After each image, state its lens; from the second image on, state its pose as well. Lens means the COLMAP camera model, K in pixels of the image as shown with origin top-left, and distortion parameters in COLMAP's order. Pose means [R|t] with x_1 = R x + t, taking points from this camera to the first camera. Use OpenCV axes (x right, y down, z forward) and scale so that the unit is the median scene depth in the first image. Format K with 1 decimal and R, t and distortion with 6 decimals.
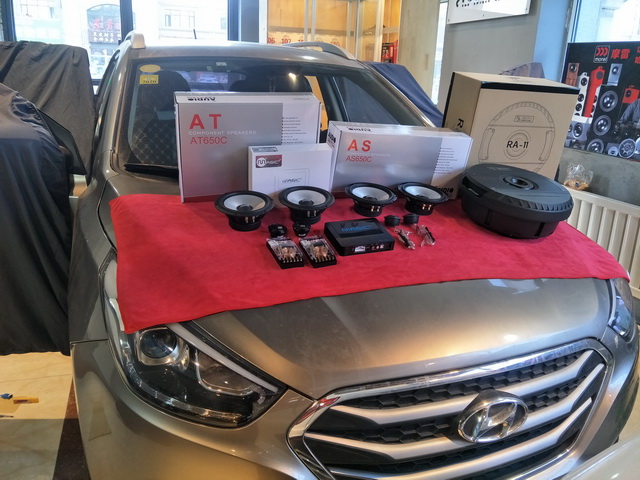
lens RADIAL K [[553.8, 0, 320.4], [0, 553.8, 238.0], [0, 0, 1]] dist [-0.013779, -0.017873]
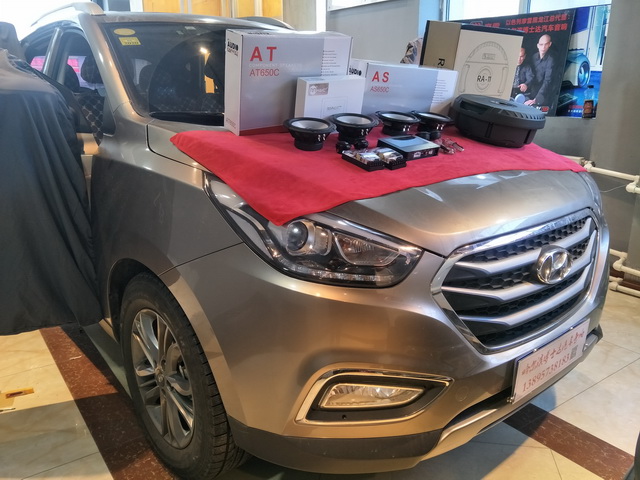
lens RADIAL K [[553.8, 0, 317.7], [0, 553.8, 241.2], [0, 0, 1]] dist [-0.013779, -0.017873]
pose [[0.953938, -0.122634, 0.273794, -0.436310], [0.126158, 0.991999, 0.004767, 0.158002], [-0.272188, 0.029994, 0.961776, -0.058875]]
